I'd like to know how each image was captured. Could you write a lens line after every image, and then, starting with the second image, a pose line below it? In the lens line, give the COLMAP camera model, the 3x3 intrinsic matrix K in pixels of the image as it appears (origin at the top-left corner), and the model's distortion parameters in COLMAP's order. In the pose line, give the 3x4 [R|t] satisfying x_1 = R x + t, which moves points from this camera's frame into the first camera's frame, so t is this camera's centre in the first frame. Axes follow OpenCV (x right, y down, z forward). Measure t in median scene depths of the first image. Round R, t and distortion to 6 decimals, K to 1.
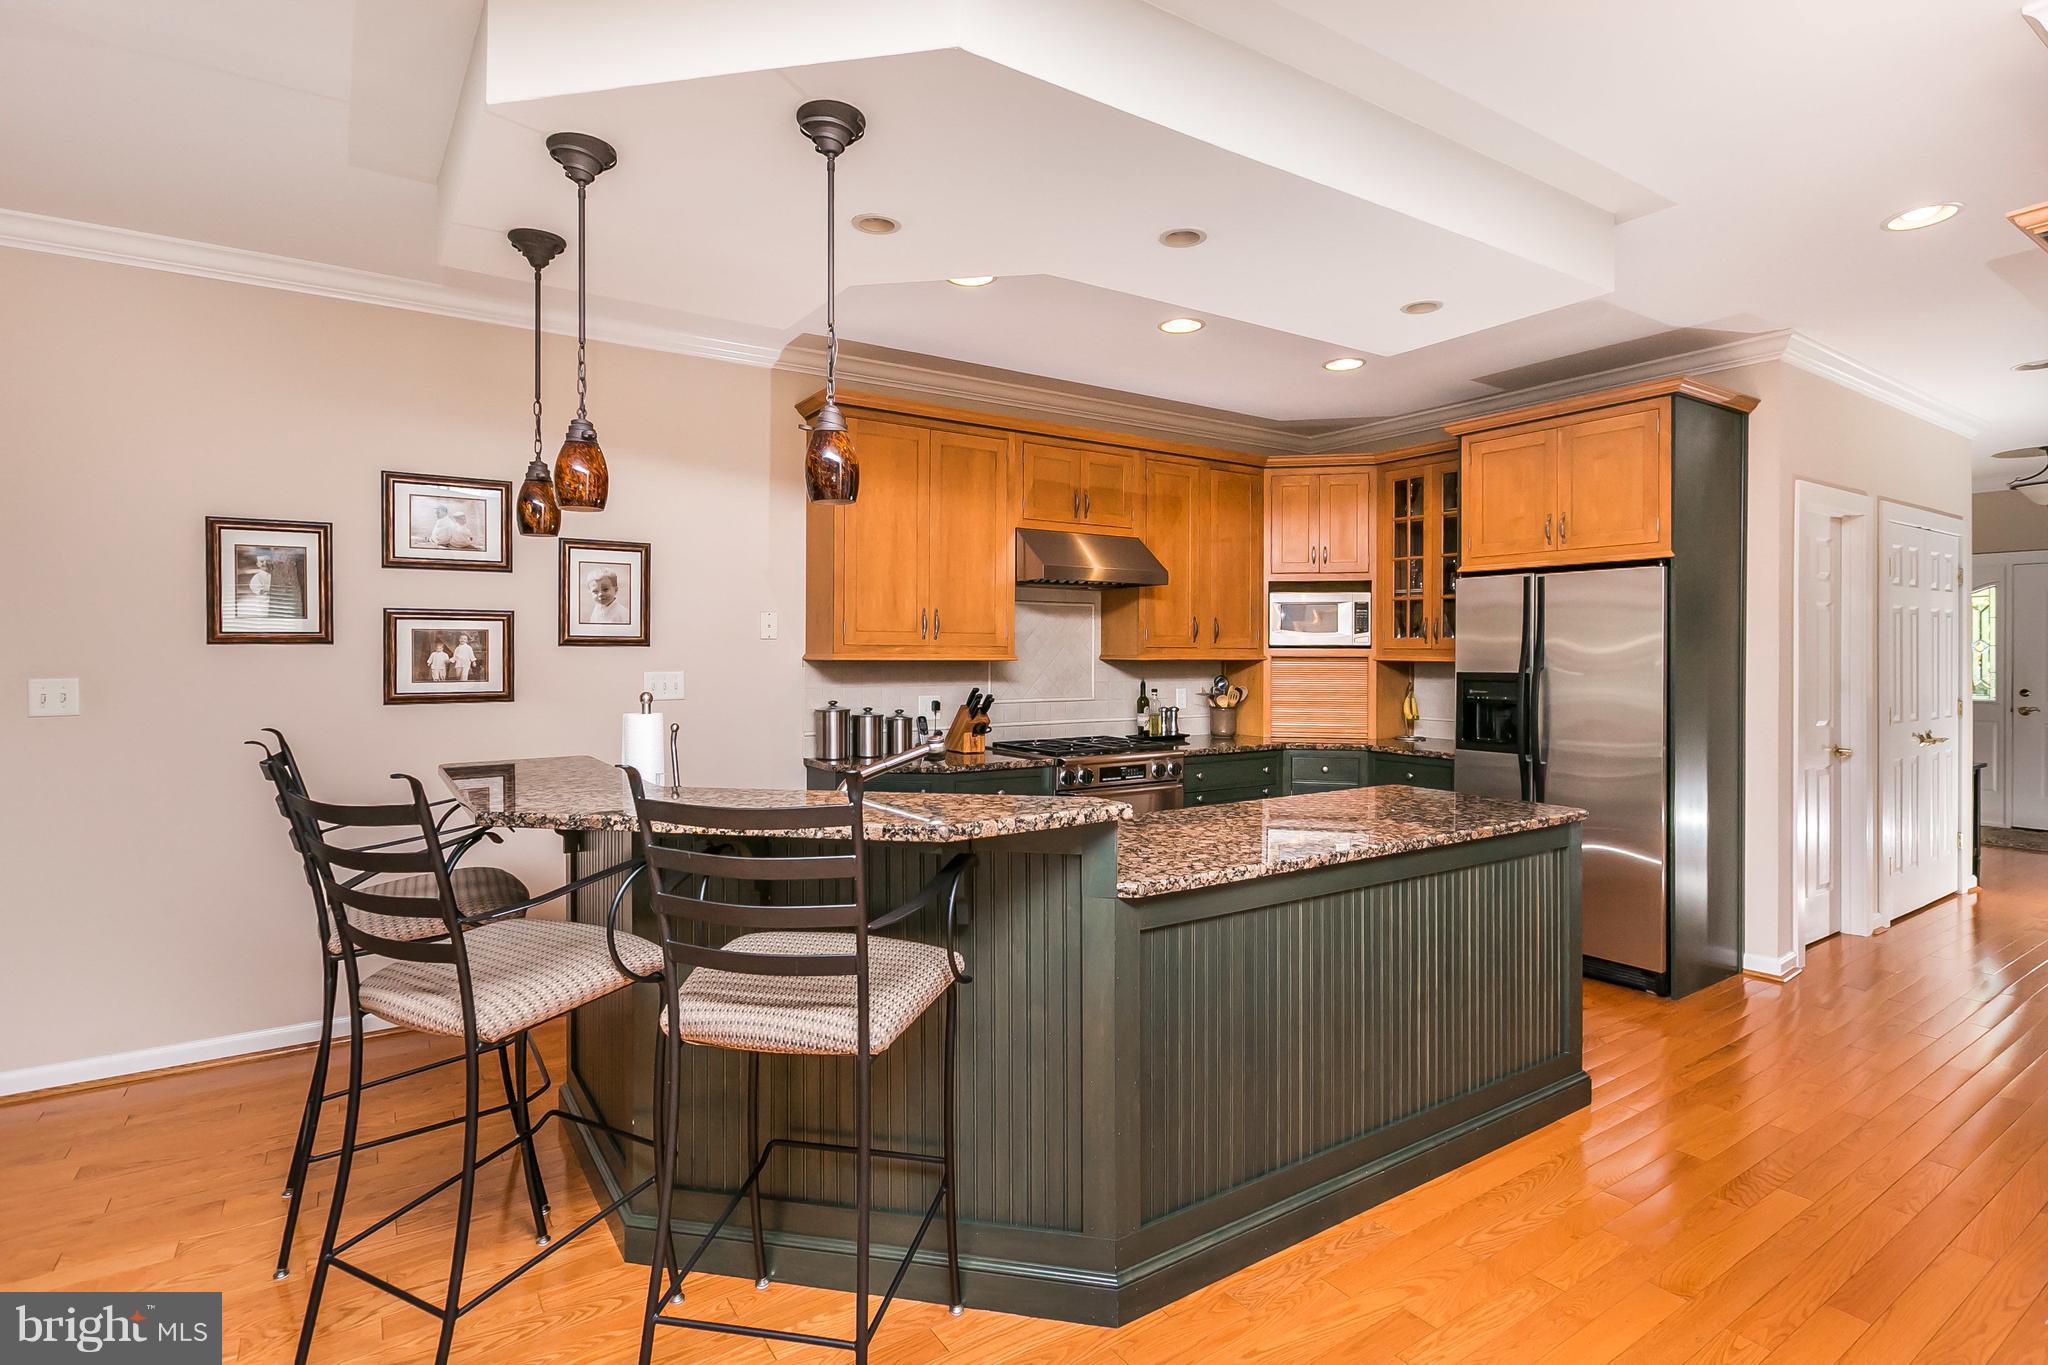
lens RADIAL K [[990.8, 0, 1025.1], [0, 990.8, 649.3], [0, 0, 1]] dist [-0.003995, -0.000799]
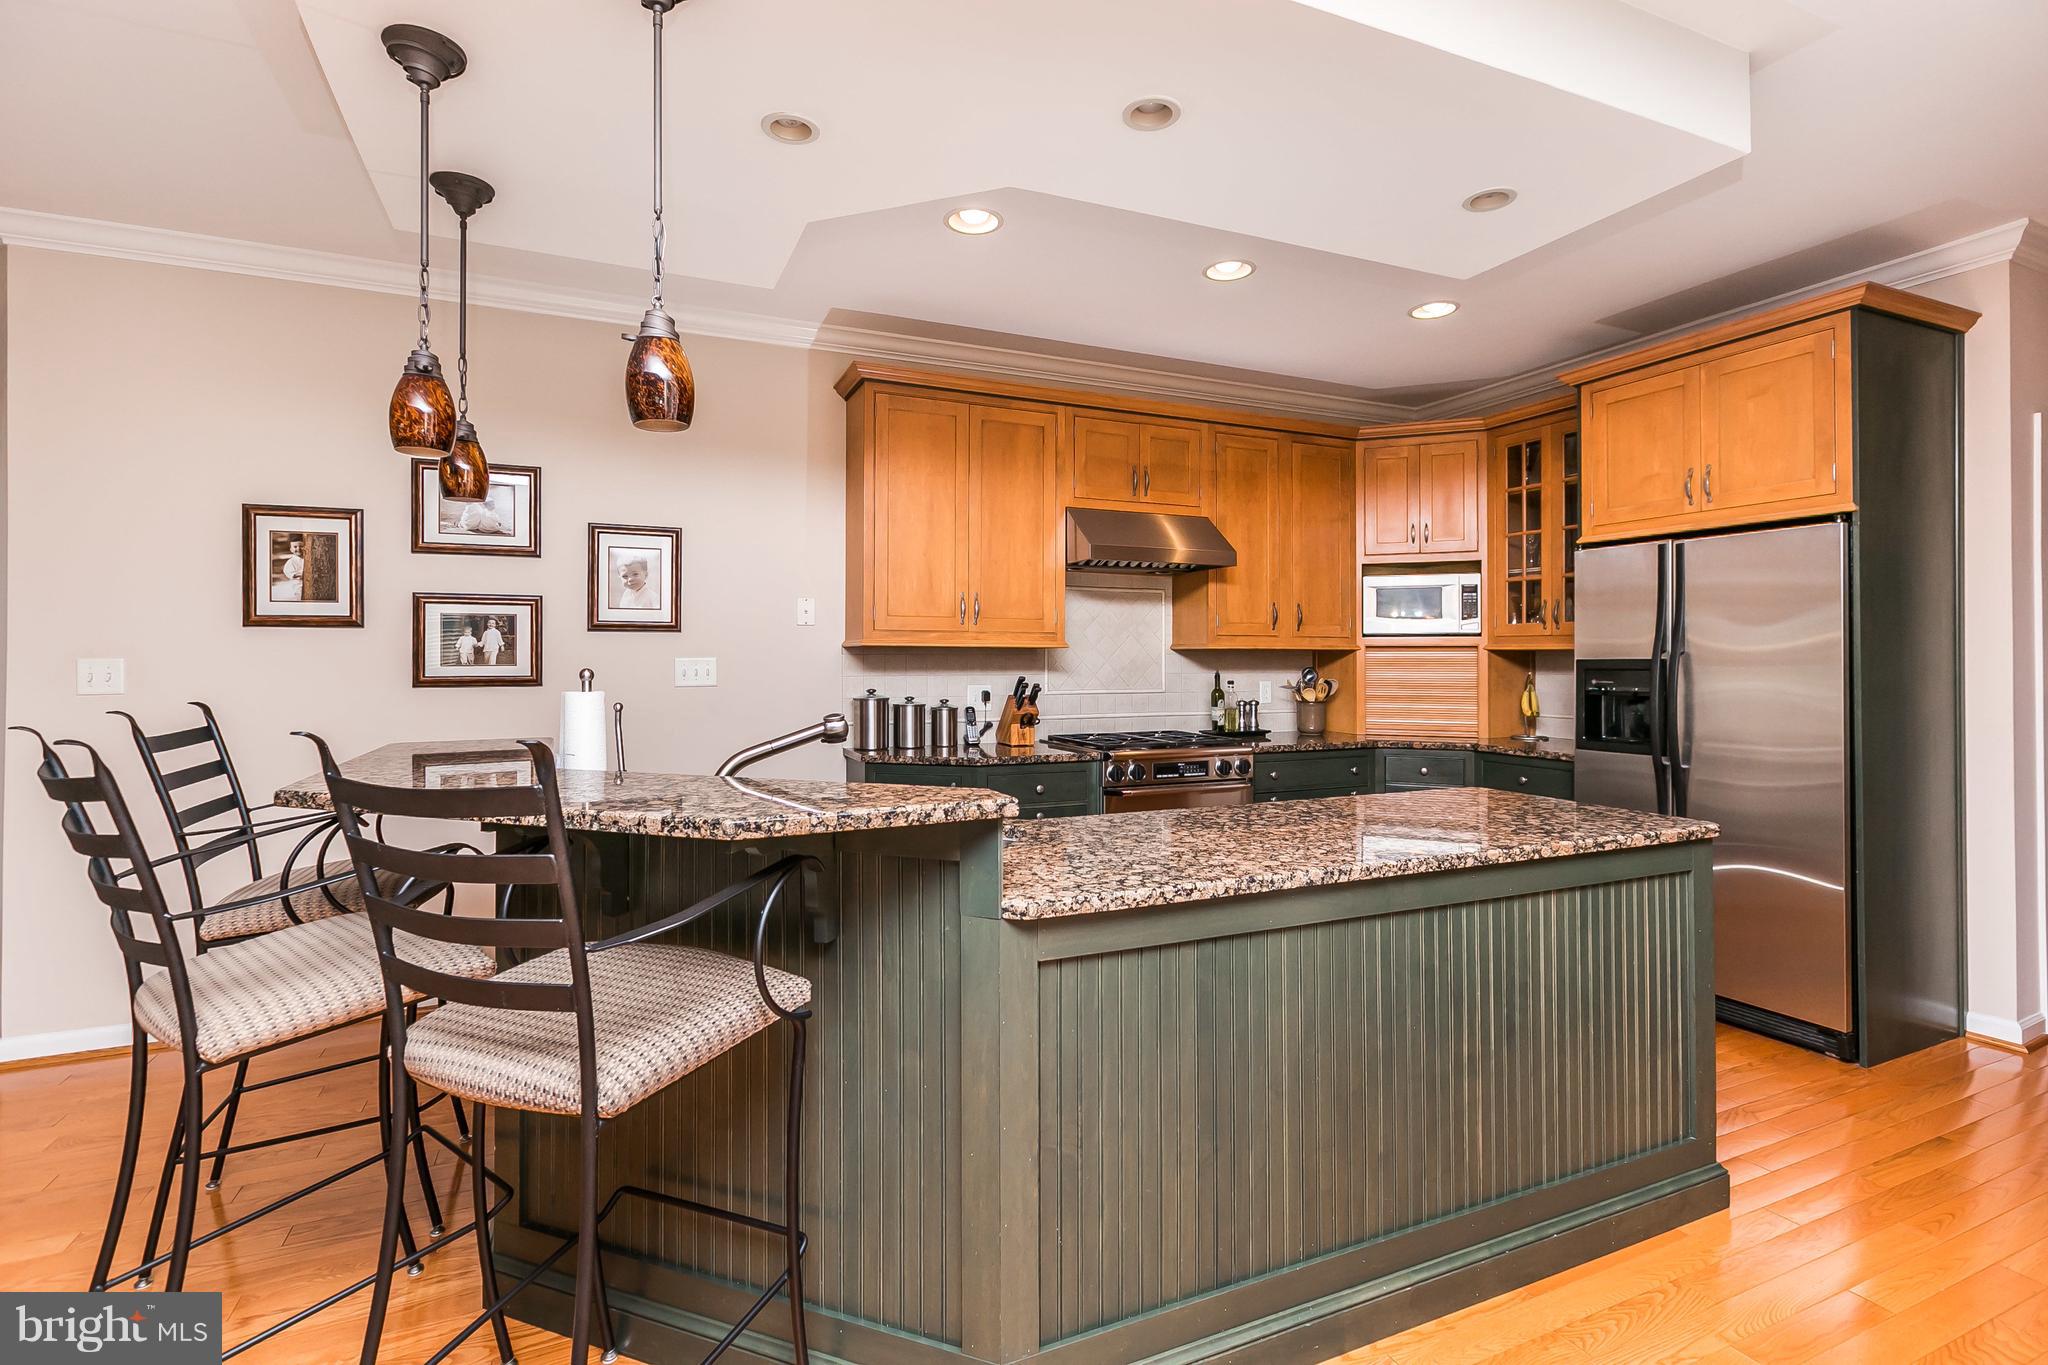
lens RADIAL K [[943.5, 0, 1009.7], [0, 943.5, 645.3], [0, 0, 1]] dist [0.001986, -0.001077]
pose [[0.985531, -0.004190, -0.169442, 0.096035], [0.002523, 0.999946, -0.010049, 0.018936], [0.169475, 0.009476, 0.985489, 0.115825]]
